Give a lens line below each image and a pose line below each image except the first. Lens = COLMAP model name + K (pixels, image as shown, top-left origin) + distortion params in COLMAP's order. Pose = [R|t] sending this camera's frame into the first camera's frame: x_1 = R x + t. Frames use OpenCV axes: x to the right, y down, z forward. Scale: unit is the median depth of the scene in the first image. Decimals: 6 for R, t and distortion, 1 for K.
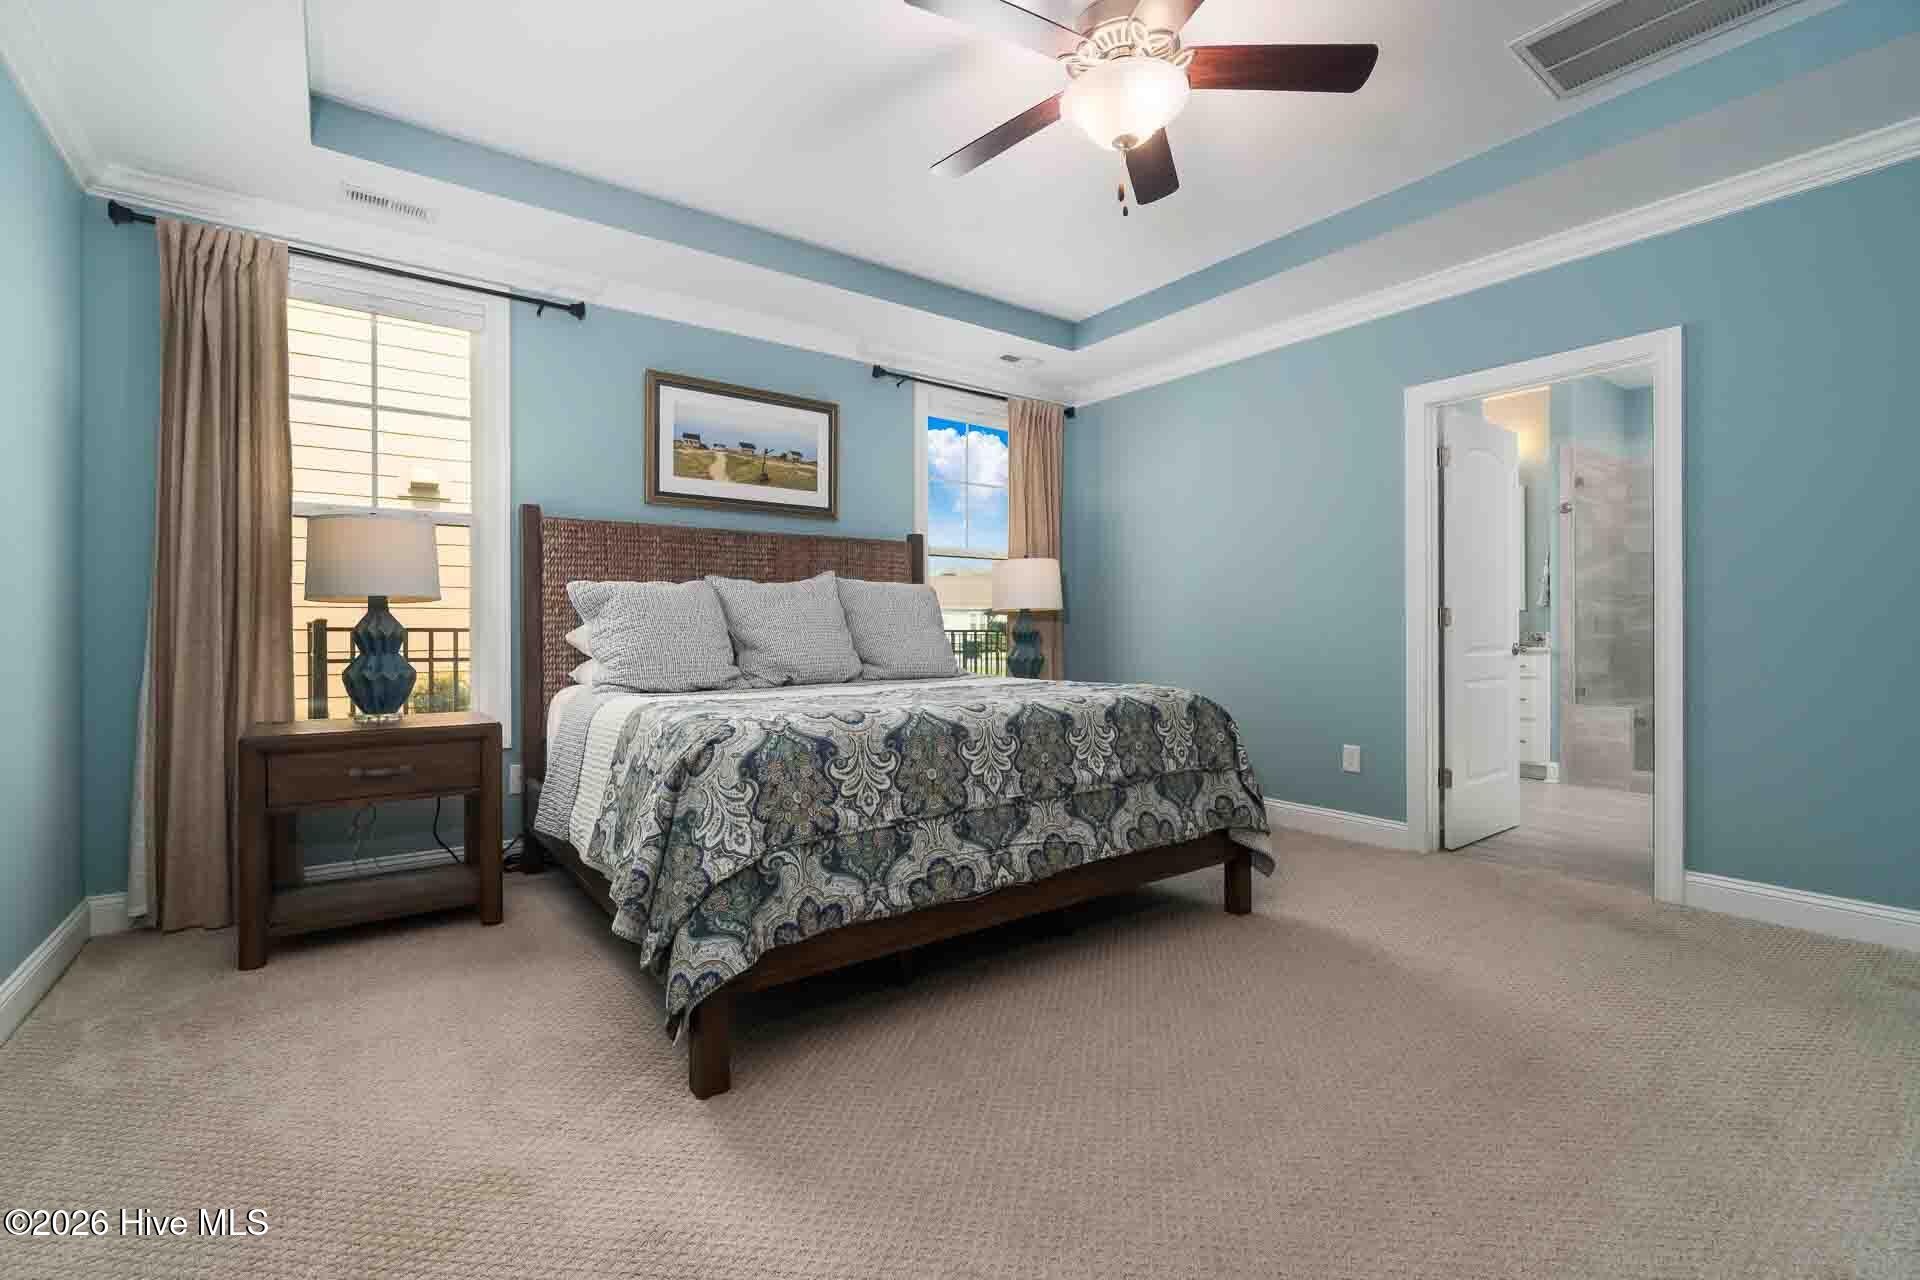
lens RADIAL K [[829.3, 0, 1008.7], [0, 829.3, 623.0], [0, 0, 1]] dist [-0.003755, 0.000404]
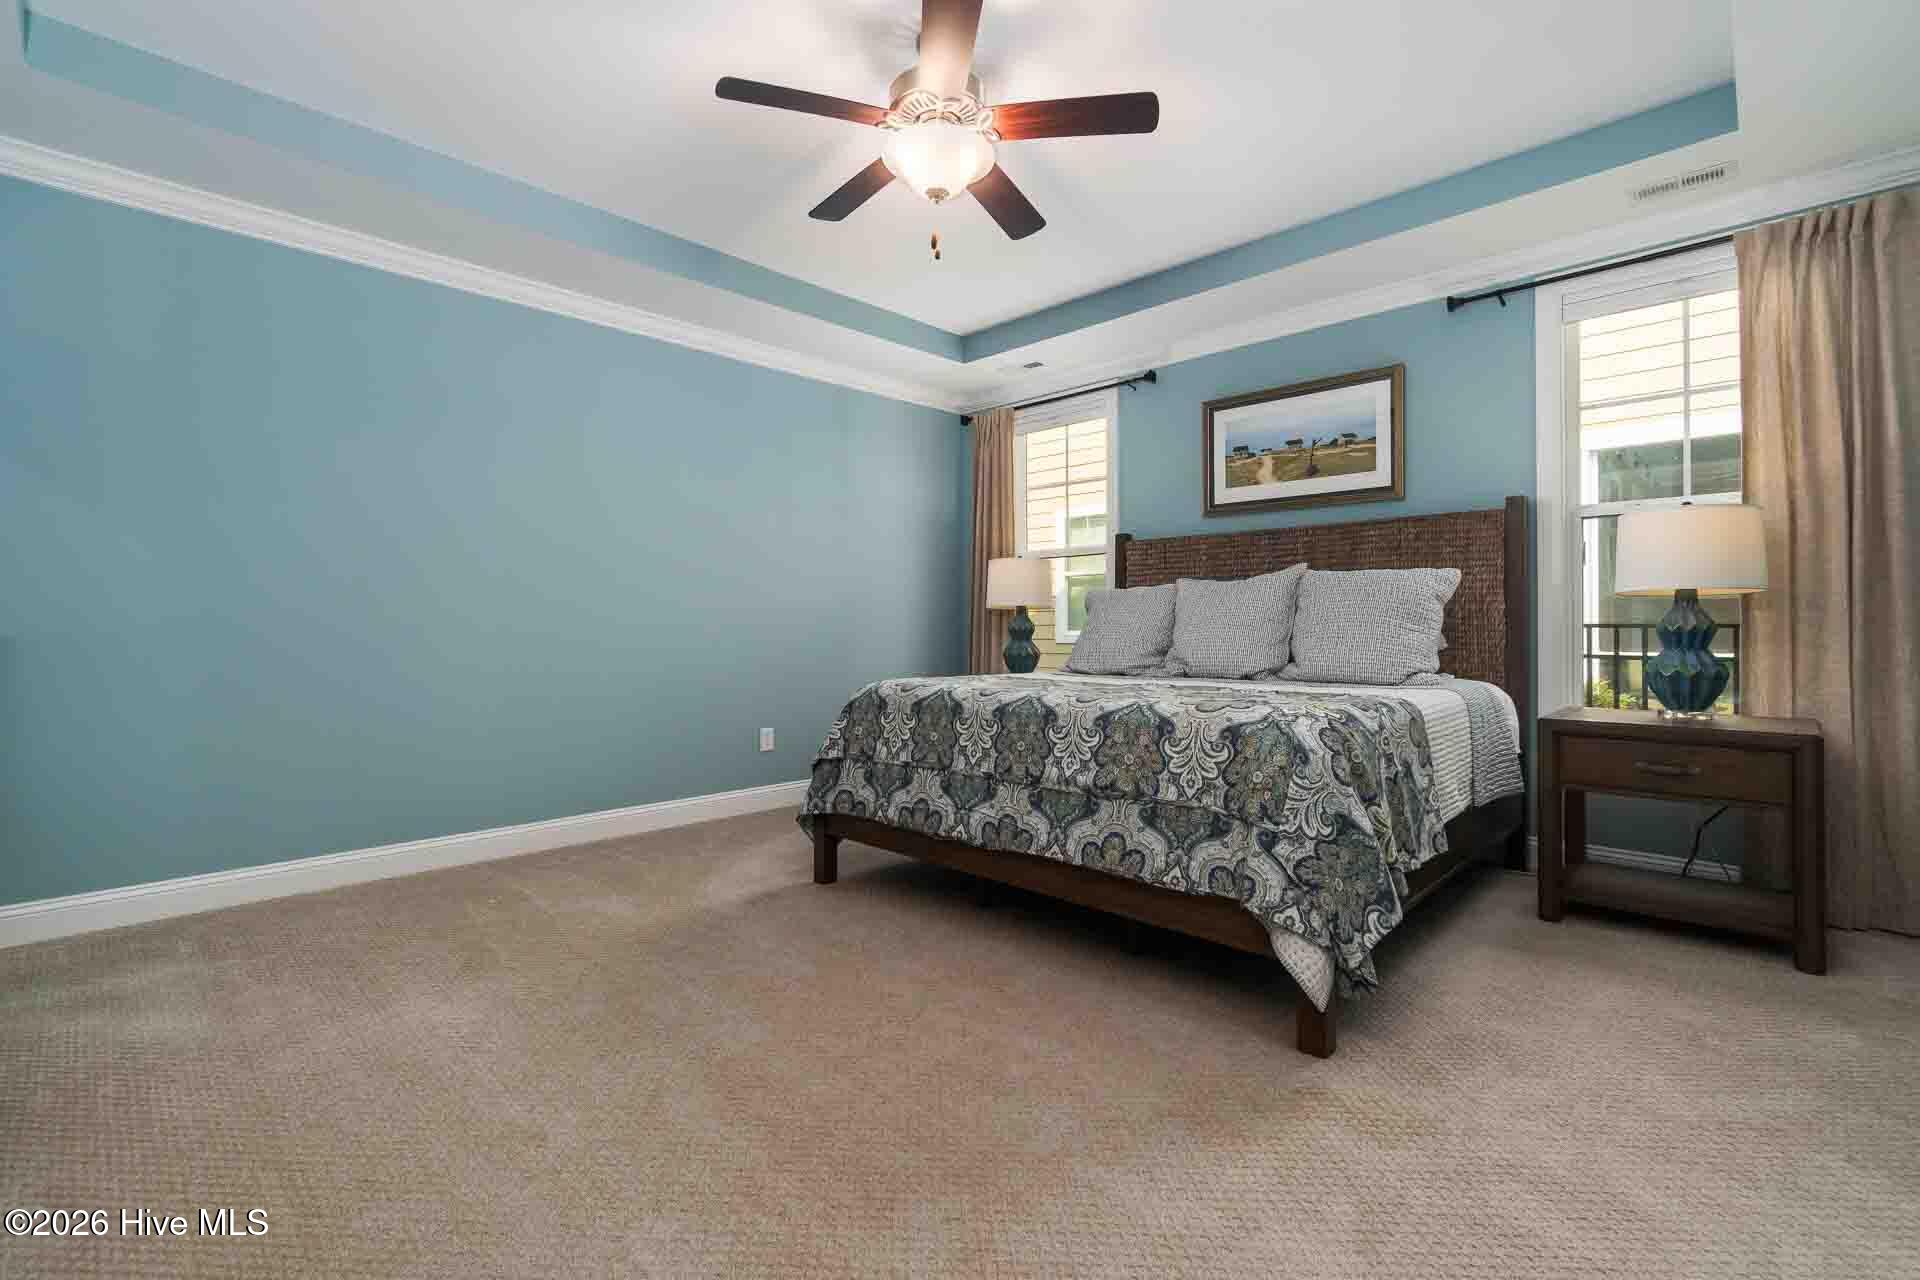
lens RADIAL K [[829.3, 0, 967.5], [0, 829.3, 648.4], [0, 0, 1]] dist [-0.003755, 0.000404]
pose [[0.160130, 0.029860, -0.986644, 0.796539], [0.010478, 0.999435, 0.031948, 0.001433], [0.987040, -0.015454, 0.159727, 0.559486]]
